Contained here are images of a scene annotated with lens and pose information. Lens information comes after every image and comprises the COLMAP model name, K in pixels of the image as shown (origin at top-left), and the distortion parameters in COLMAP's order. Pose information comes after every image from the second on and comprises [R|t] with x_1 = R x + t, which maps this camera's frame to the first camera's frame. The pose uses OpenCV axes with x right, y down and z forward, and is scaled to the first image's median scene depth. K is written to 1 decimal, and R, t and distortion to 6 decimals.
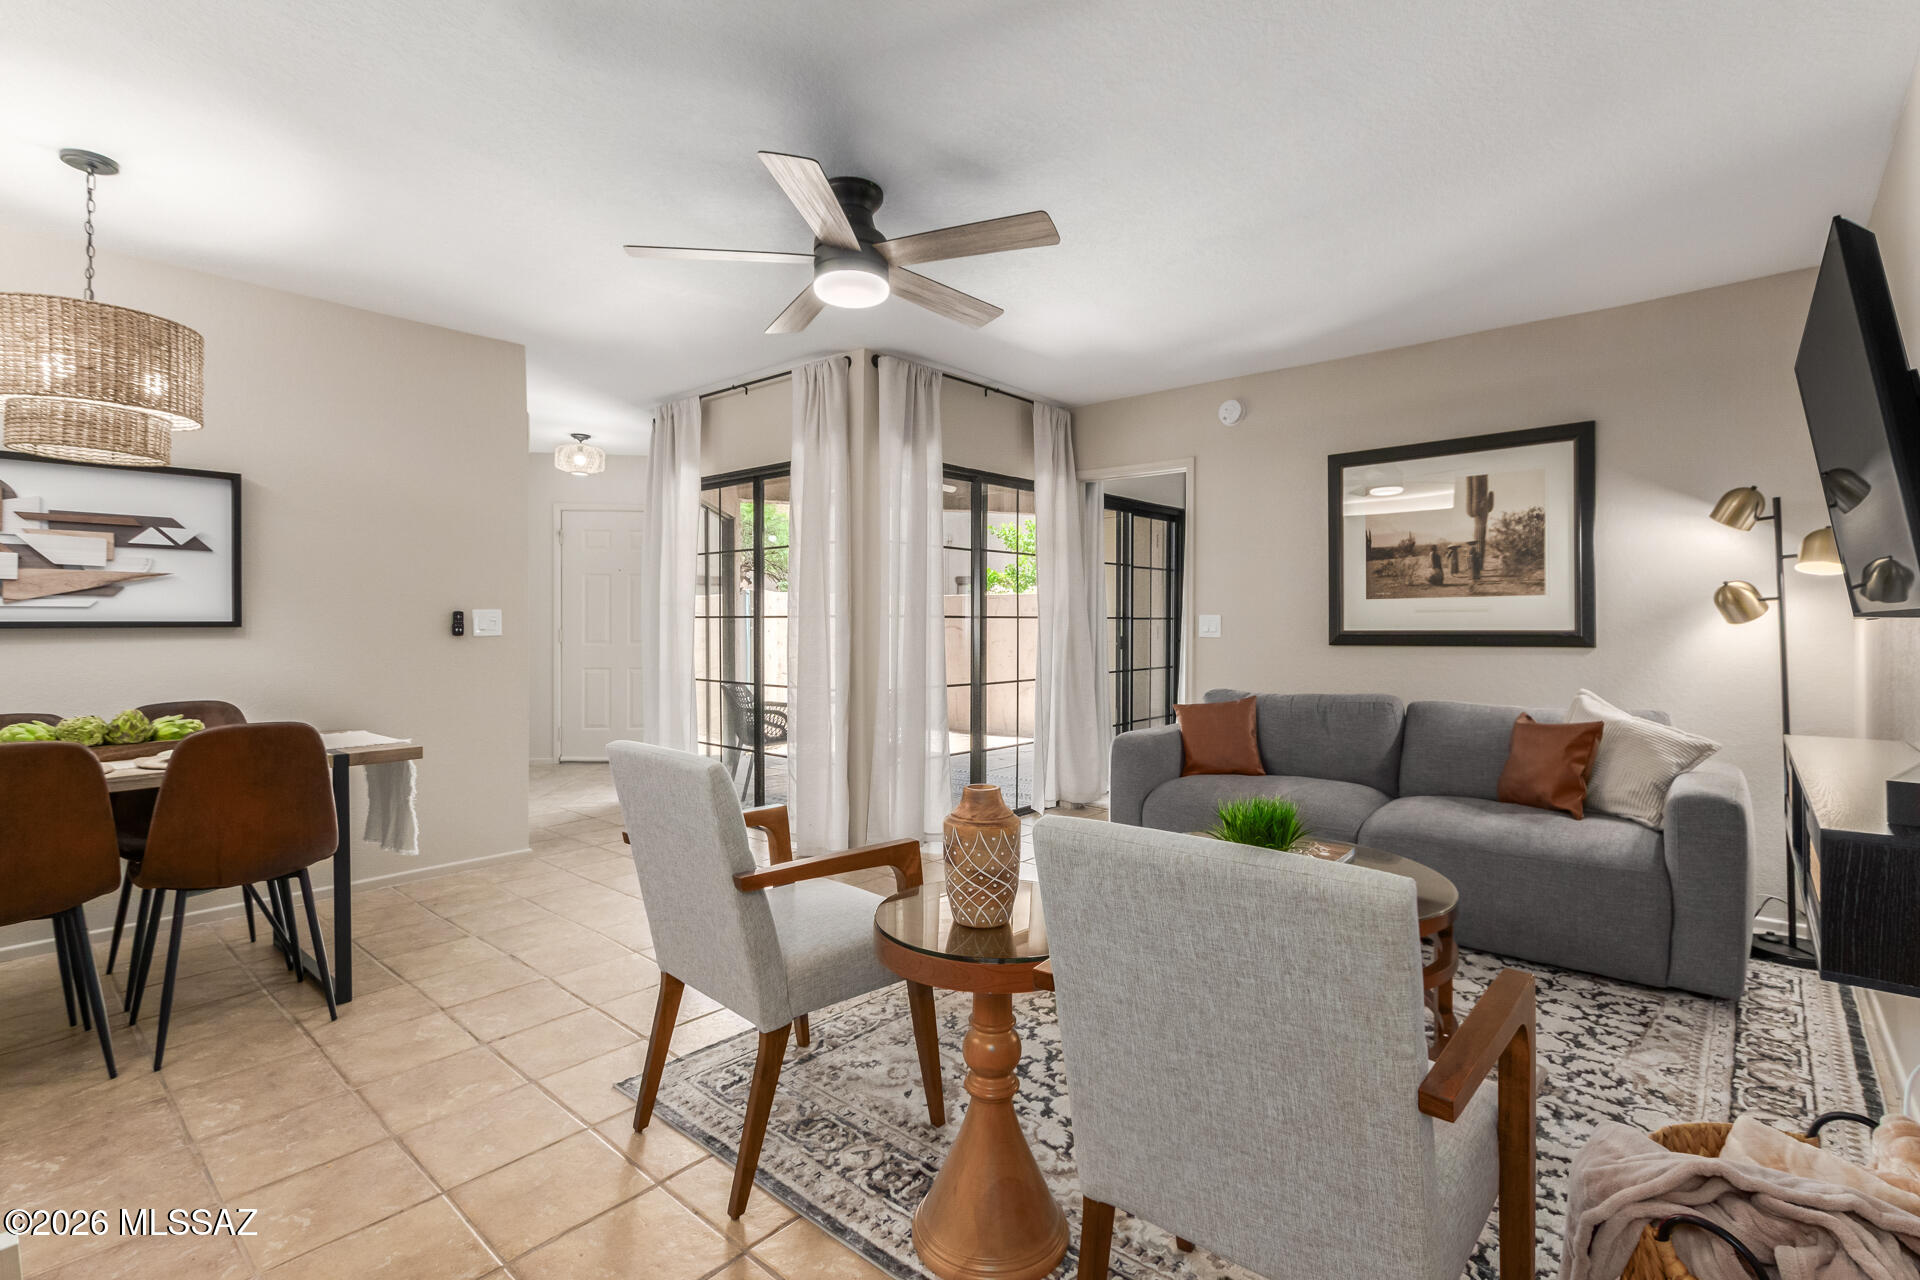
lens RADIAL K [[906.3, 0, 1001.0], [0, 906.3, 649.9], [0, 0, 1]] dist [0.010989, -0.001552]
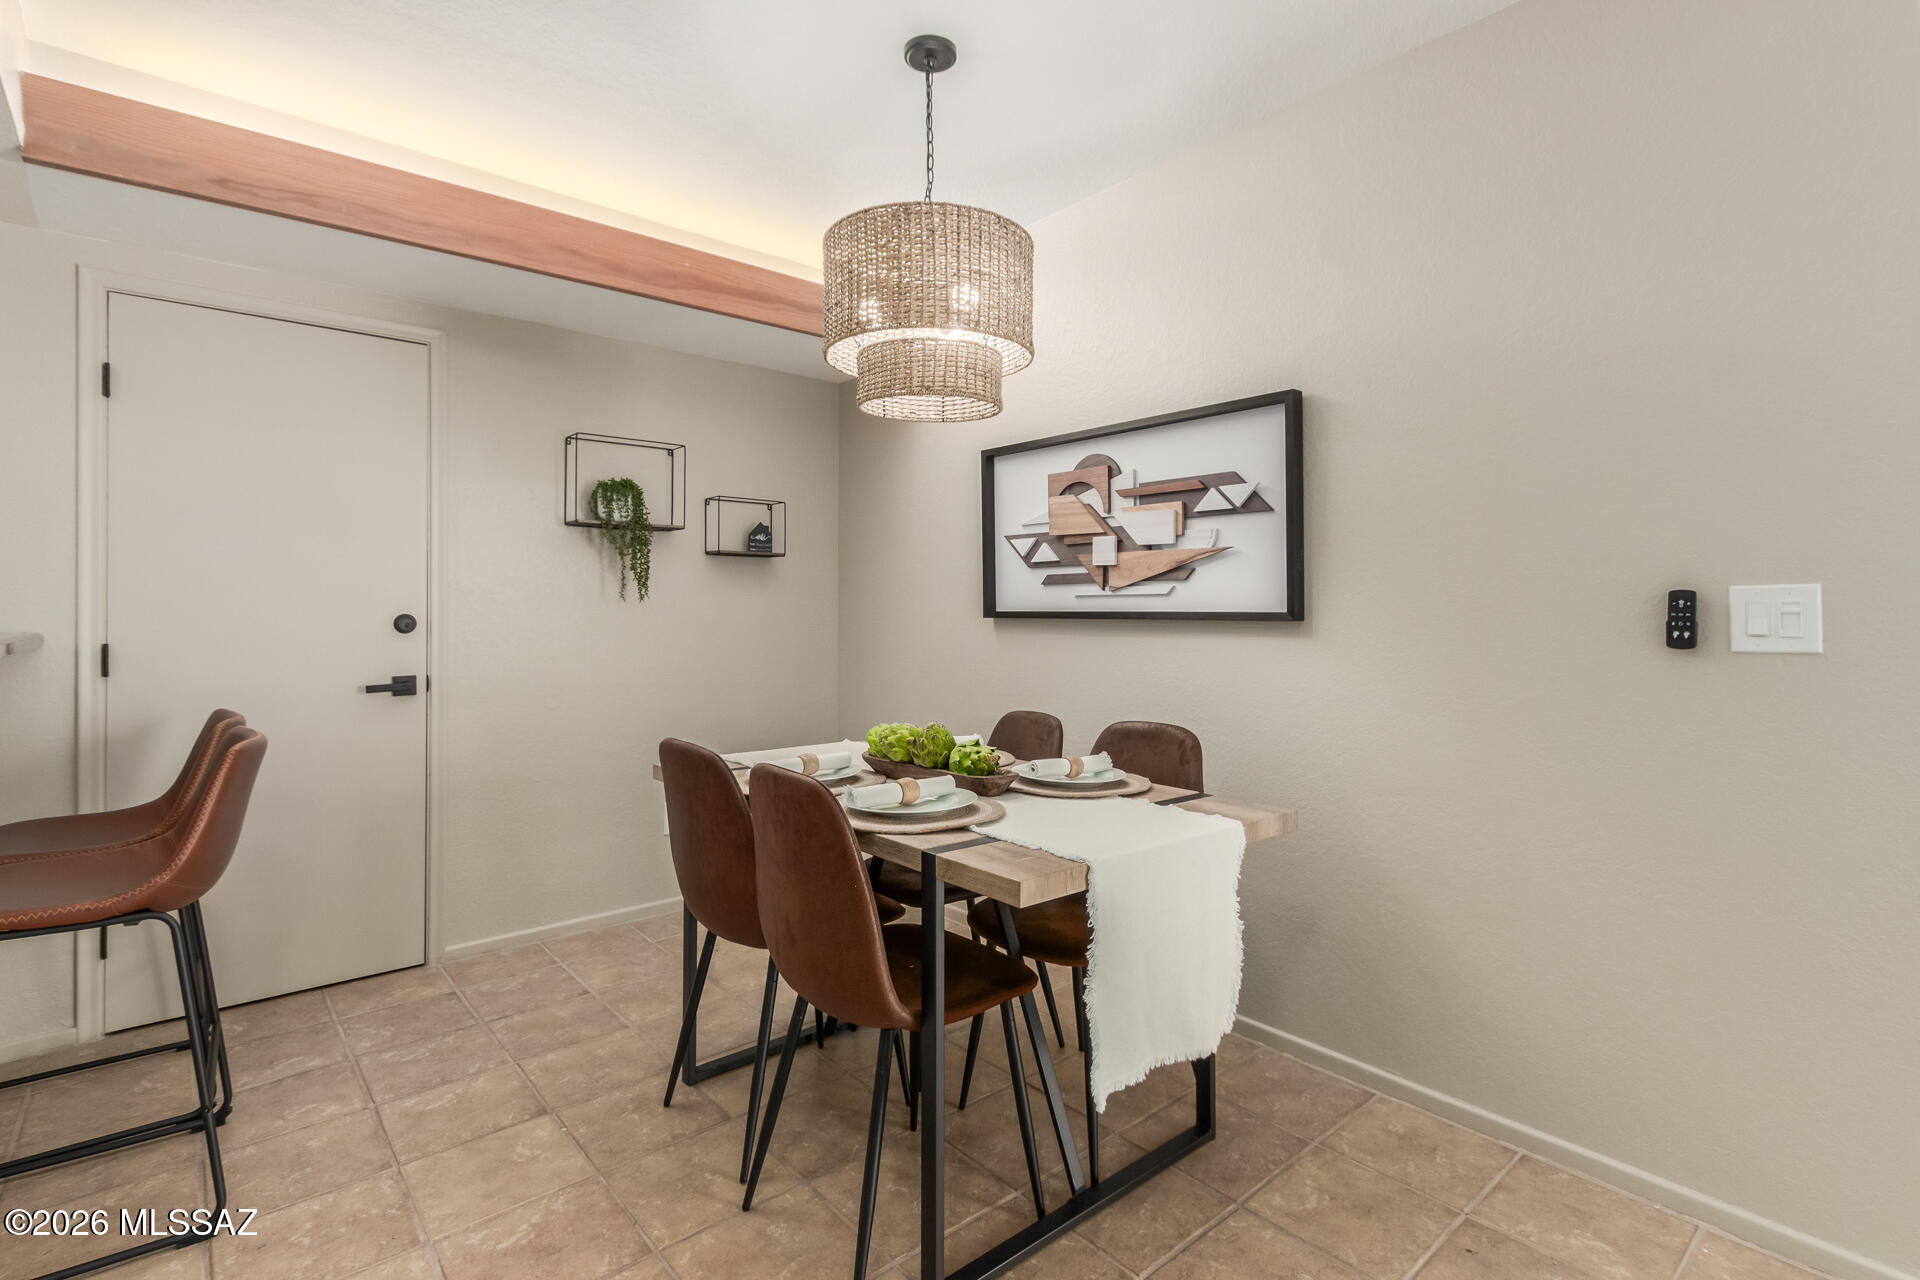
lens RADIAL K [[906.3, 0, 971.4], [0, 906.3, 609.1], [0, 0, 1]] dist [0.010989, -0.001552]
pose [[-0.170028, -0.008514, -0.985402, -0.153037], [-0.040694, 0.999170, -0.001611, -0.023883], [0.984599, 0.039826, -0.170233, 0.896456]]
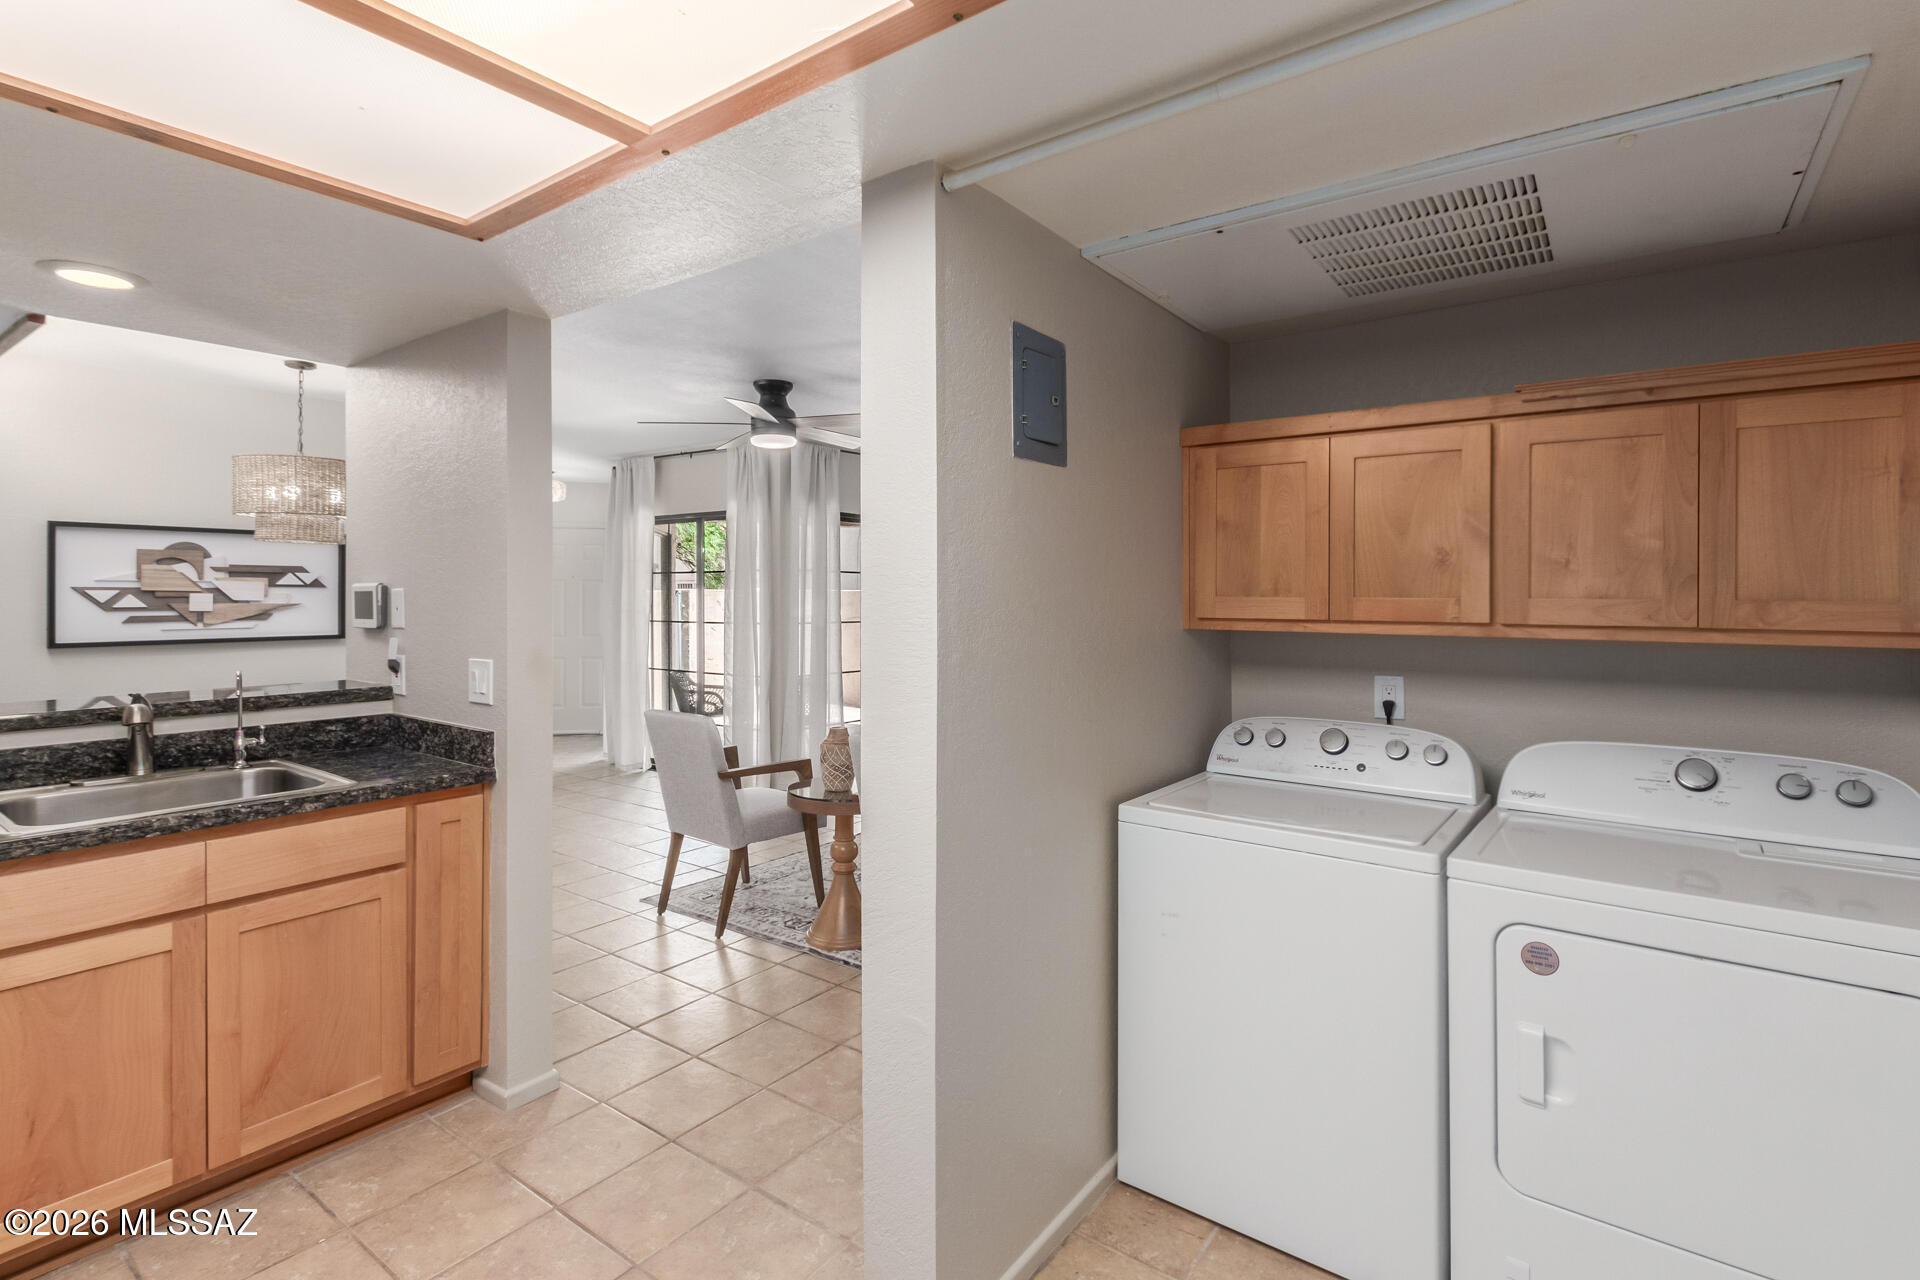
lens RADIAL K [[906.3, 0, 997.9], [0, 906.3, 614.8], [0, 0, 1]] dist [0.010989, -0.001552]
pose [[0.996376, -0.006153, 0.084830, 0.081593], [0.007599, 0.999831, -0.016732, -0.032003], [-0.084713, 0.017316, 0.996255, -0.541415]]
